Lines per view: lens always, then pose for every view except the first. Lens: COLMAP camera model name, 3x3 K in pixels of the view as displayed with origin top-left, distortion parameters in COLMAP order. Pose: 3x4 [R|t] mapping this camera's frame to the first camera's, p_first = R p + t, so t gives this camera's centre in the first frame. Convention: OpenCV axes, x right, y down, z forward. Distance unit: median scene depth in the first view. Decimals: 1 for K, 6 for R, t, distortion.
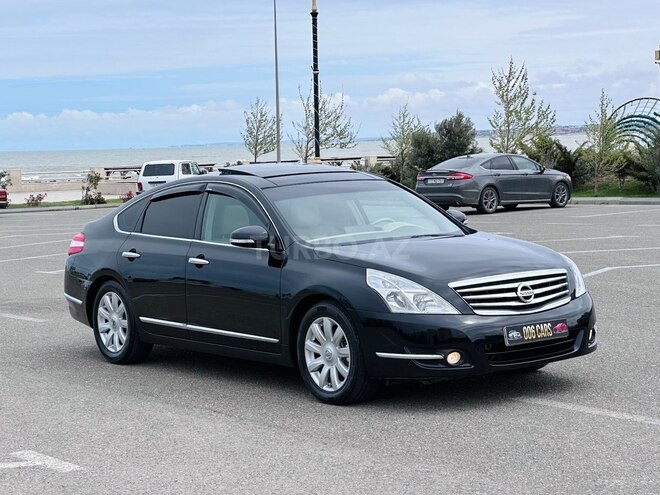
lens RADIAL K [[1505.9, 0, 330.0], [0, 1505.9, 247.5], [0, 0, 1]] dist [0.159631, 1.053103]
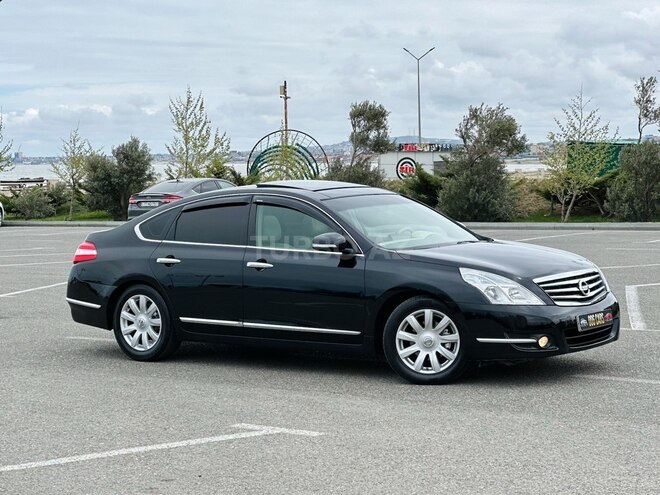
lens RADIAL K [[1505.9, 0, 330.0], [0, 1505.9, 247.5], [0, 0, 1]] dist [0.159631, 1.053103]
pose [[0.959044, 0.001320, 0.283254, -0.394051], [0.003912, 0.999832, -0.017904, 0.018335], [-0.283230, 0.018279, 0.958878, -0.096590]]
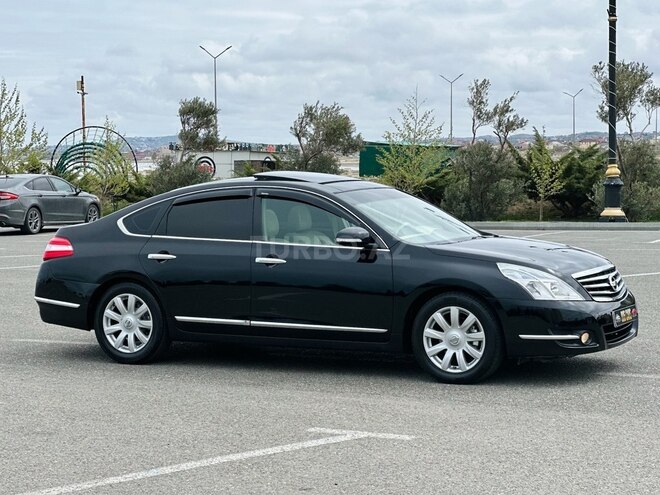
lens RADIAL K [[1520.0, 0, 330.0], [0, 1520.0, 247.5], [0, 0, 1]] dist [0.018459, 2.347539]
pose [[0.903782, 0.001761, 0.427989, -0.566056], [0.006514, 0.999819, -0.017869, 0.021468], [-0.427944, 0.018937, 0.903607, 0.013100]]
